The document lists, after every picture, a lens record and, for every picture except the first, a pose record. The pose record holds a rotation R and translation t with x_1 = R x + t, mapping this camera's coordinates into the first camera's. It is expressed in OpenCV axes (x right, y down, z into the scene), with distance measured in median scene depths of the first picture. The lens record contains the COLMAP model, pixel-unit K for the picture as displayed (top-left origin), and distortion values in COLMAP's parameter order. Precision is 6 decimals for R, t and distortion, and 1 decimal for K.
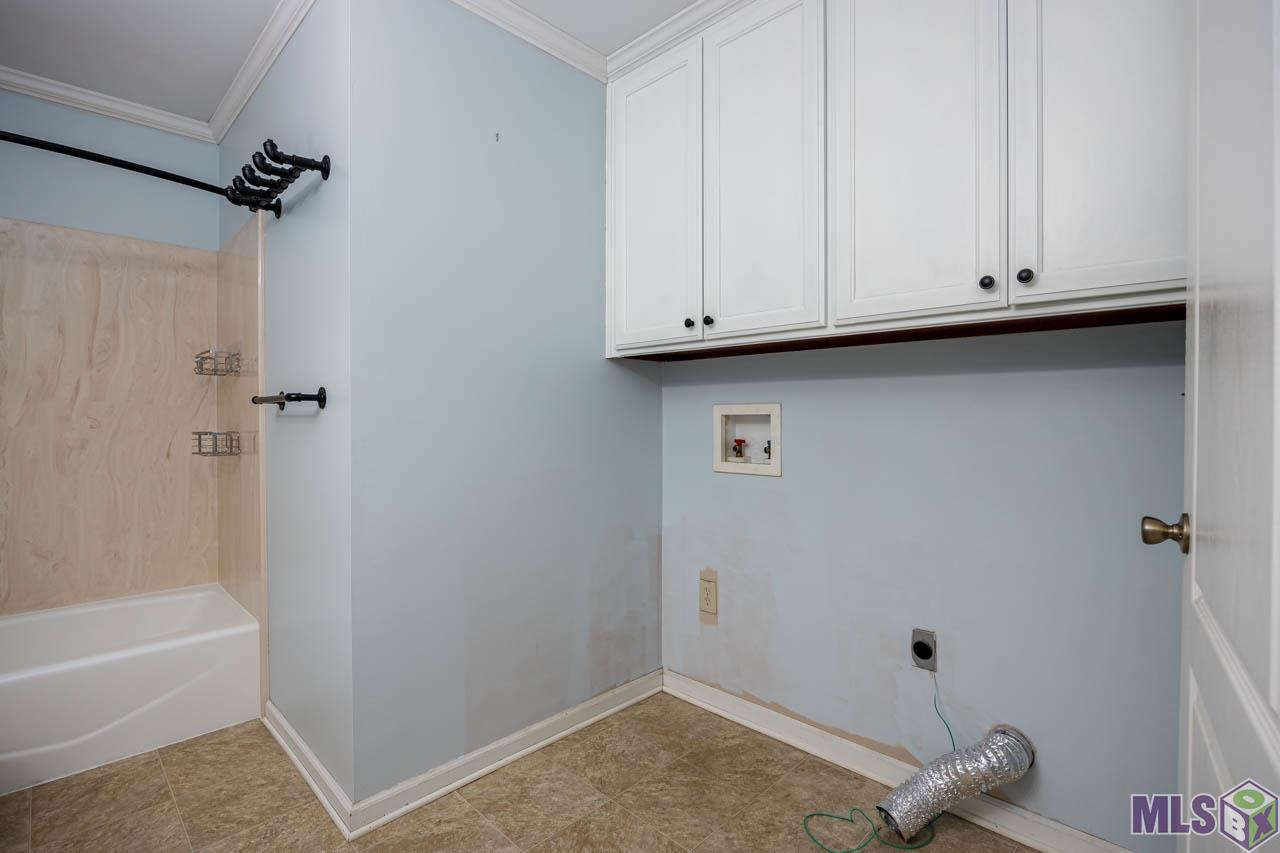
lens RADIAL K [[615.0, 0, 637.1], [0, 615.0, 420.5], [0, 0, 1]] dist [-0.010846, 0.001892]
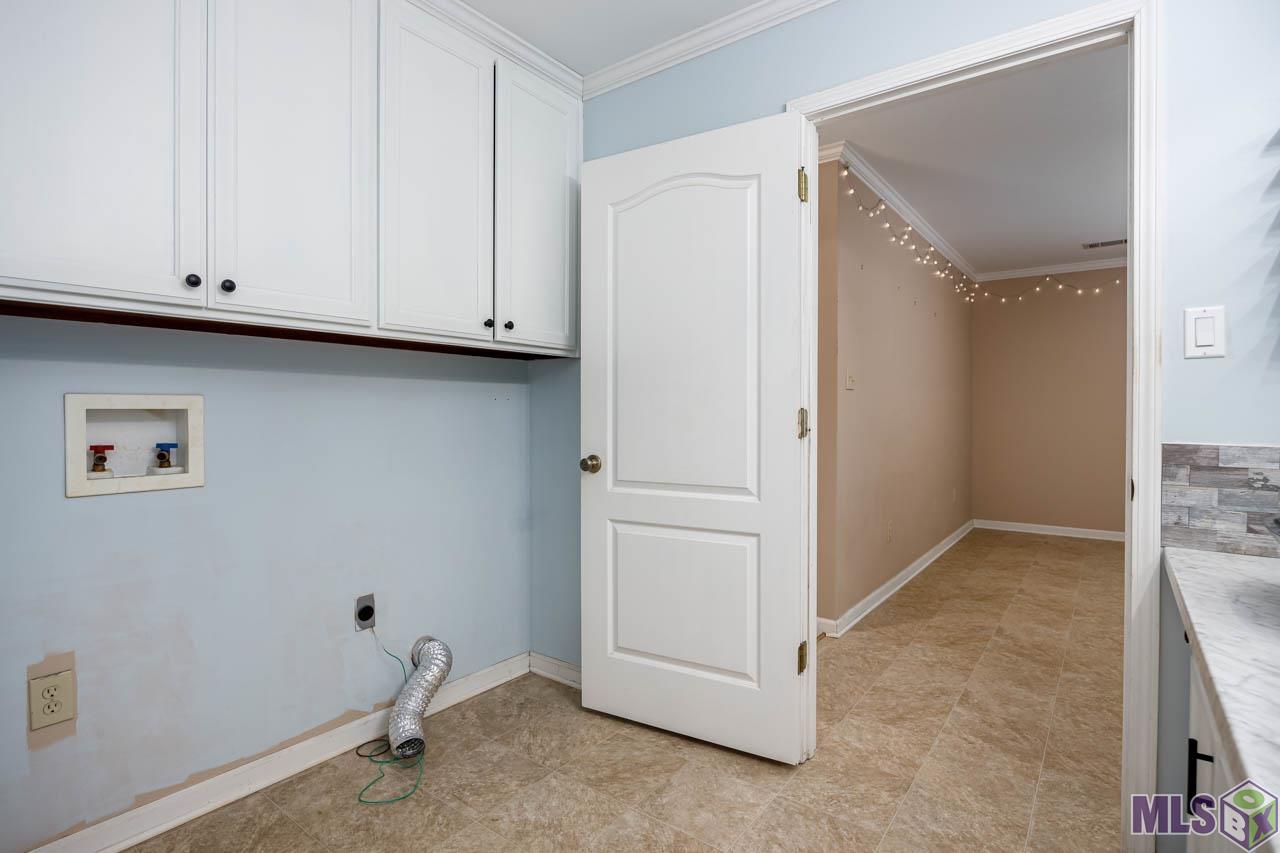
lens RADIAL K [[636.9, 0, 632.3], [0, 636.9, 423.3], [0, 0, 1]] dist [-0.013828, 0.001193]
pose [[-0.143694, -0.004972, 0.989610, -0.739740], [0.017605, 0.999816, 0.007579, 0.012896], [-0.989466, 0.018511, -0.143580, 0.615668]]
